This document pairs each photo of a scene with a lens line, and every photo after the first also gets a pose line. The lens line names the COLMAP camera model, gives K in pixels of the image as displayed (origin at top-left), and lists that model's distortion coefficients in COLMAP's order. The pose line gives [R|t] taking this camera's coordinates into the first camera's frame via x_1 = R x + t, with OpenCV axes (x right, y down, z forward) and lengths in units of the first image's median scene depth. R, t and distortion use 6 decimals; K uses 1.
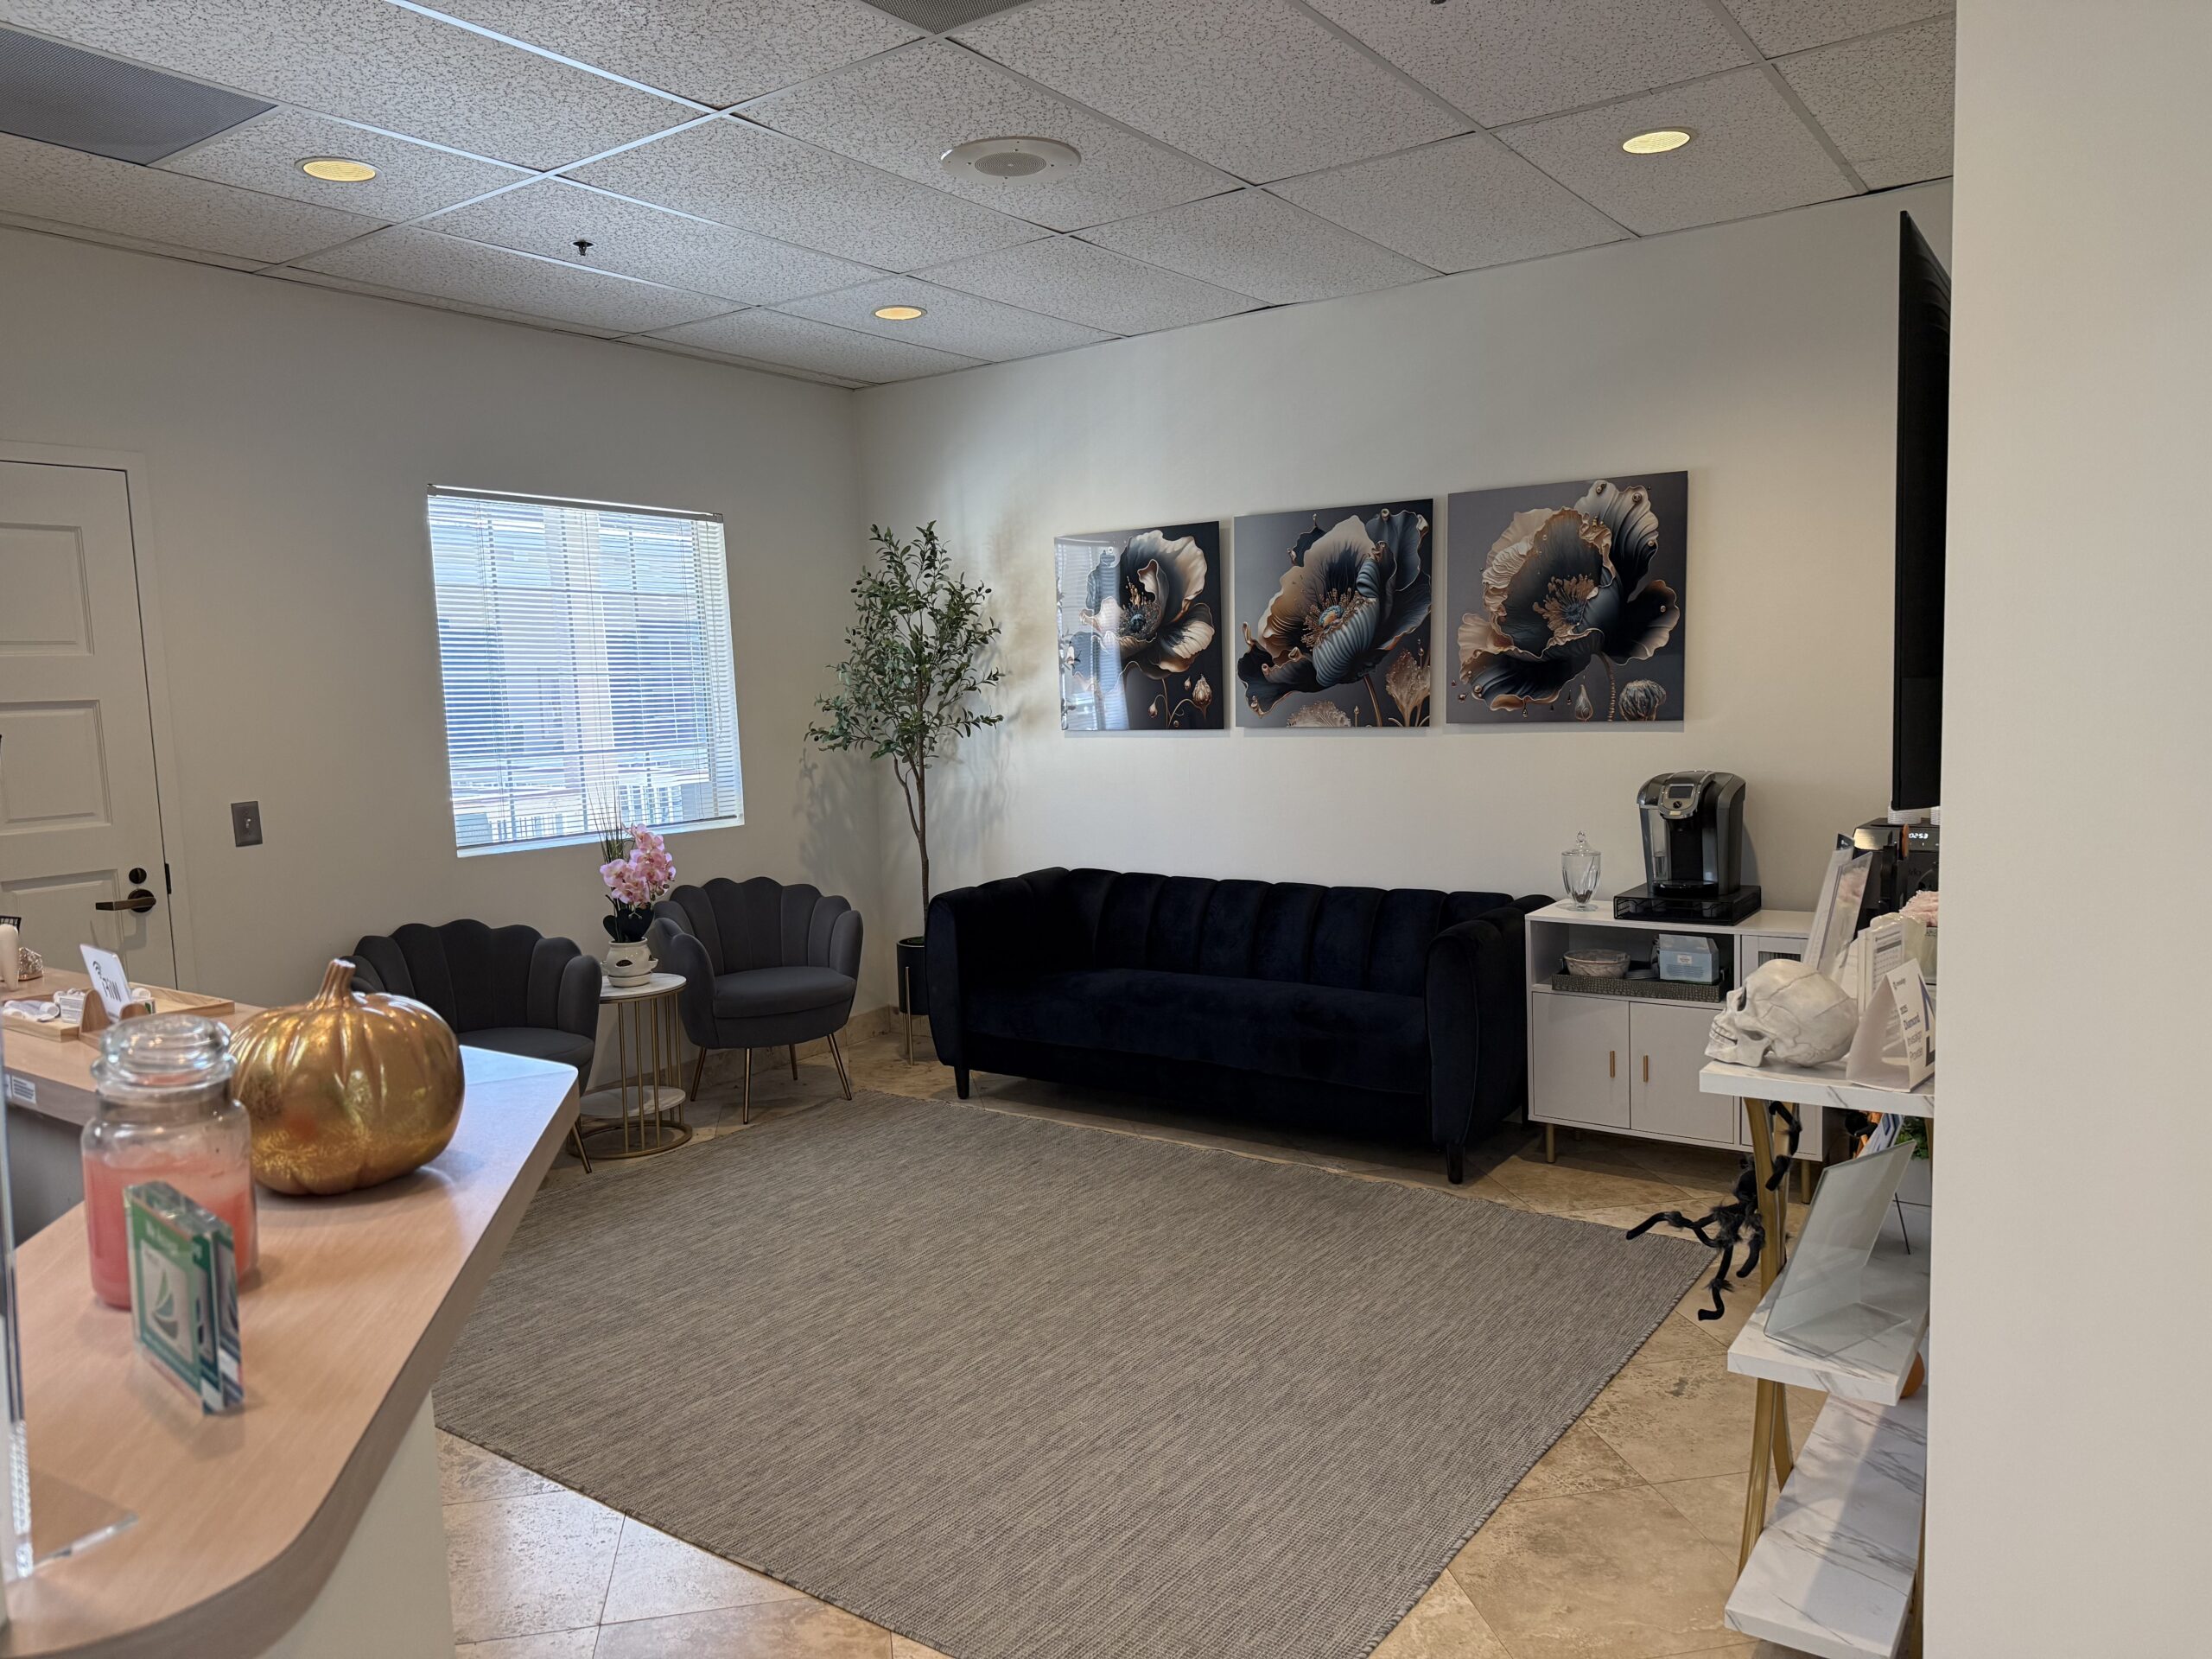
lens RADIAL K [[1526.7, 0, 1106.0], [0, 1526.7, 829.5], [0, 0, 1]] dist [0.160797, -0.274844]
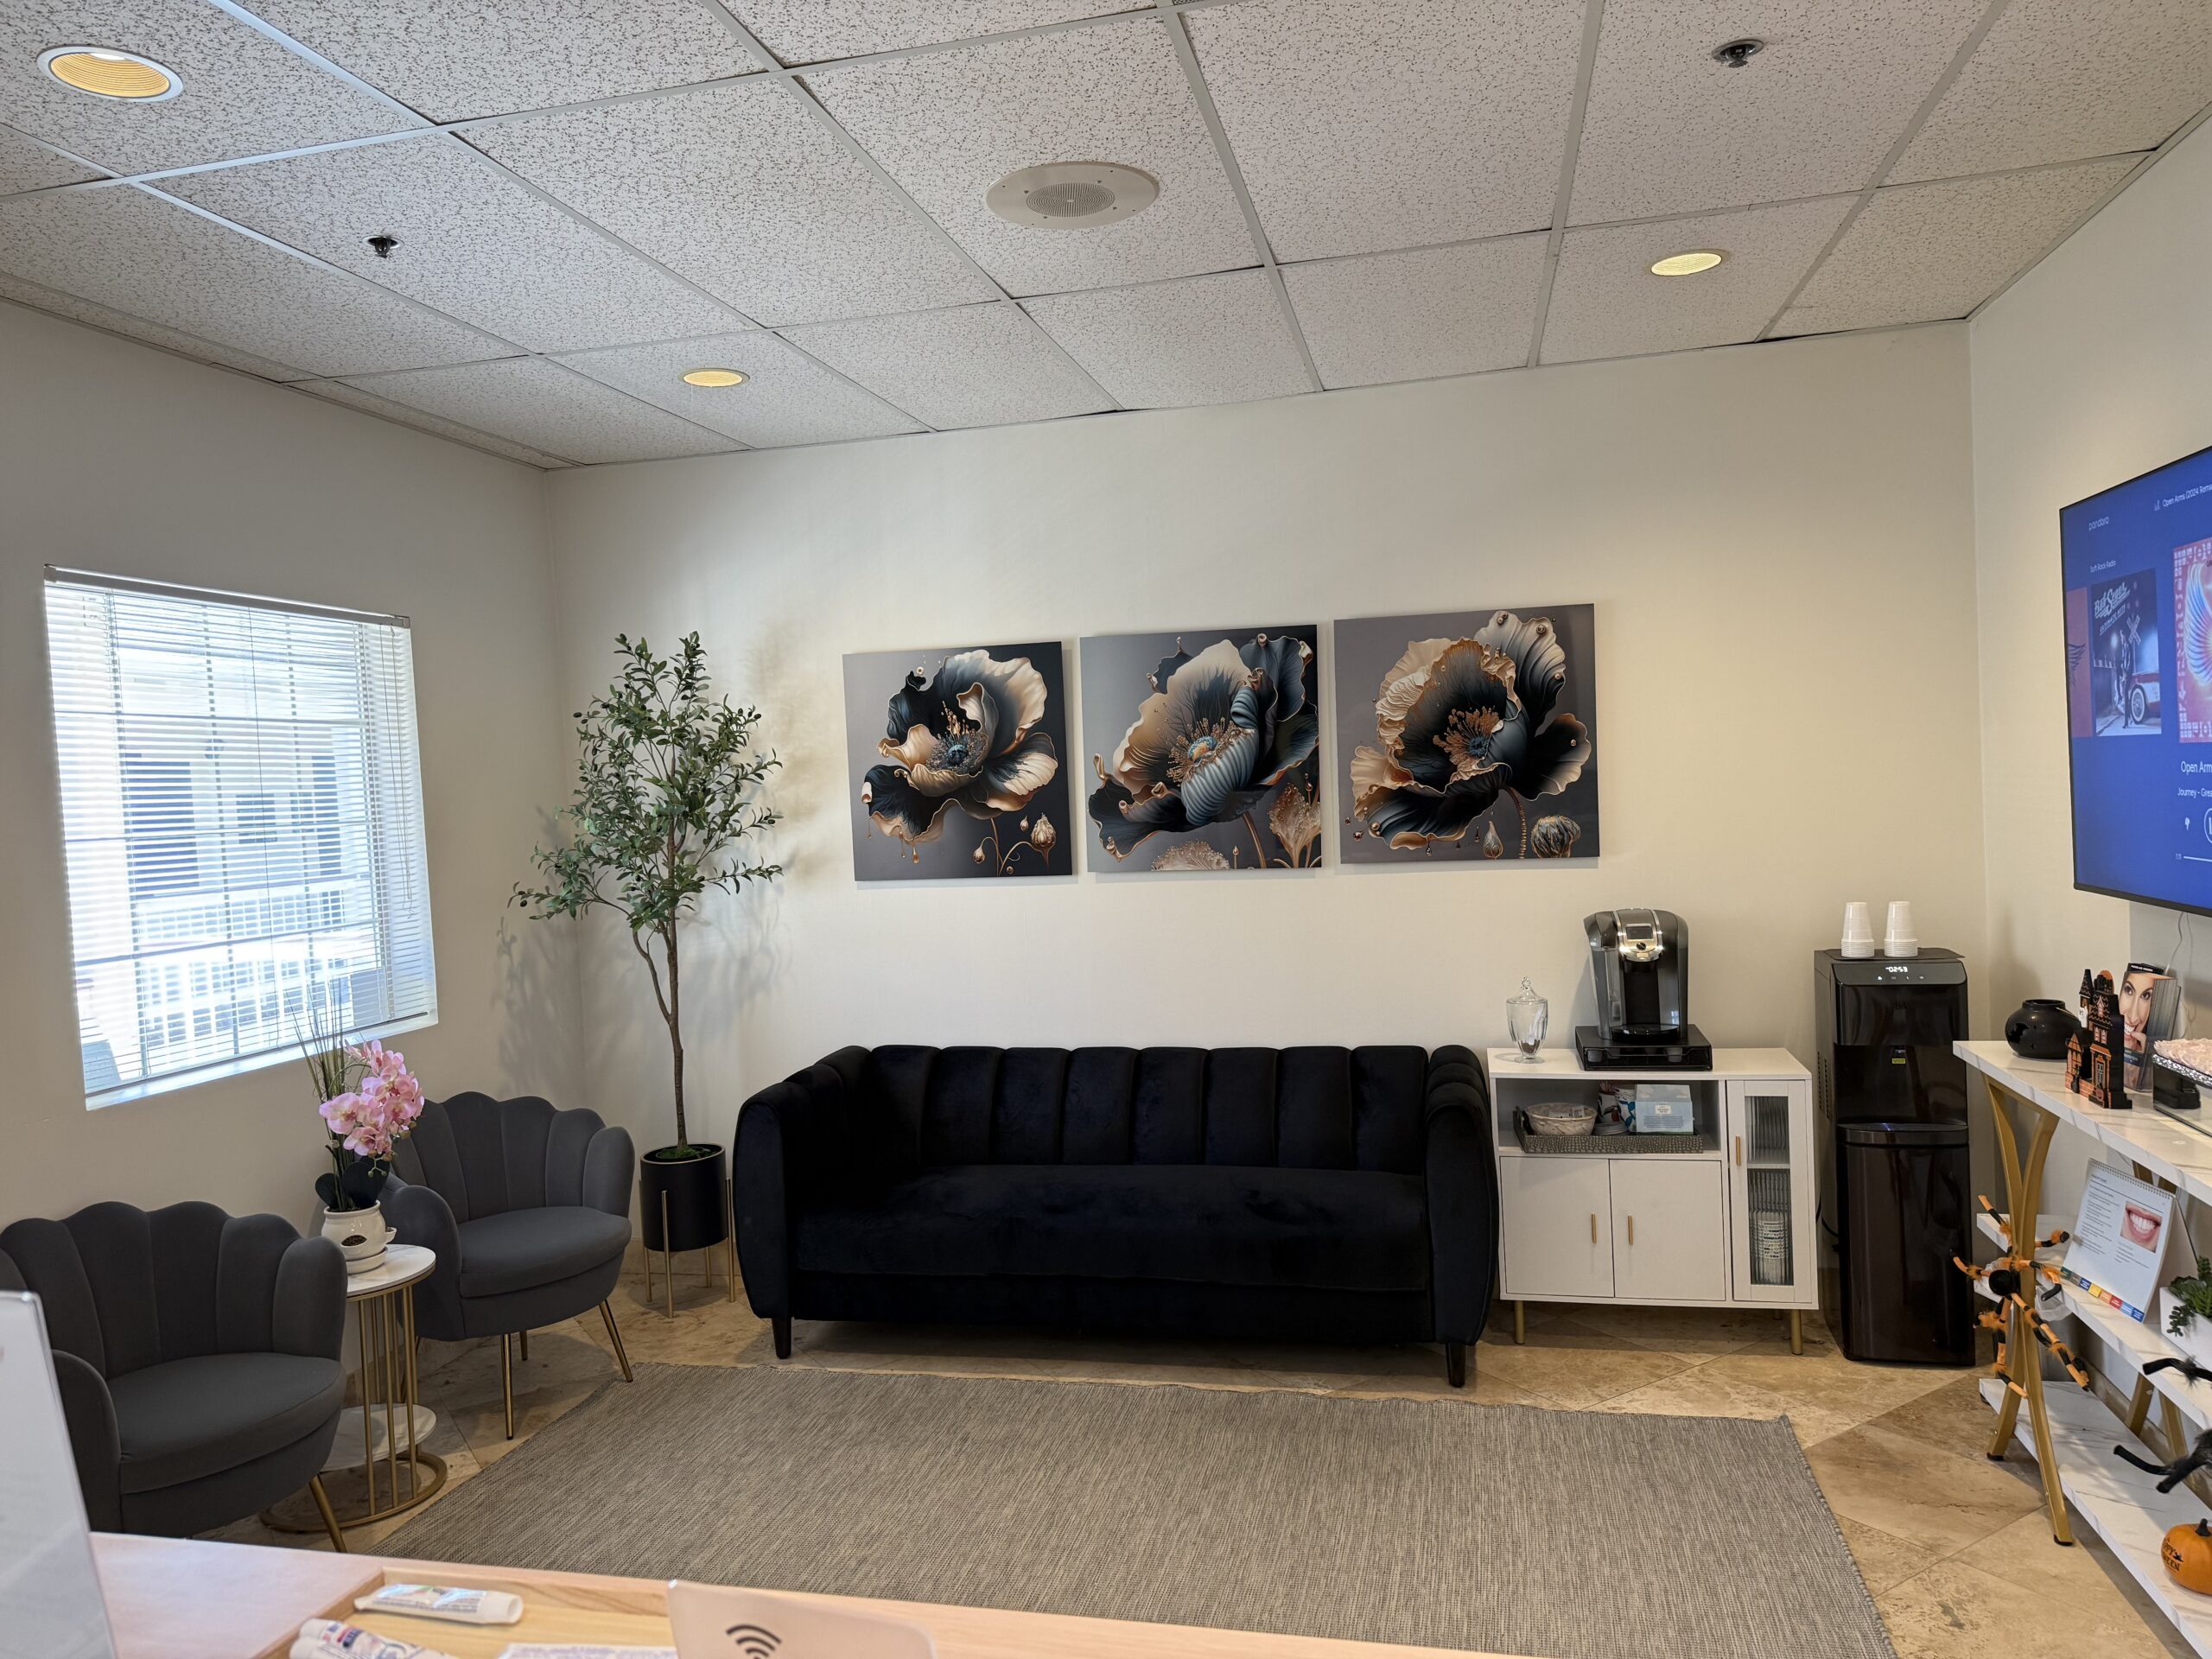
lens RADIAL K [[1526.7, 0, 1106.0], [0, 1526.7, 829.5], [0, 0, 1]] dist [0.160797, -0.274844]
pose [[0.927174, -0.022236, 0.373970, -0.251893], [0.051369, 0.996354, -0.068115, -0.033731], [-0.371092, 0.082365, 0.924936, 0.197639]]
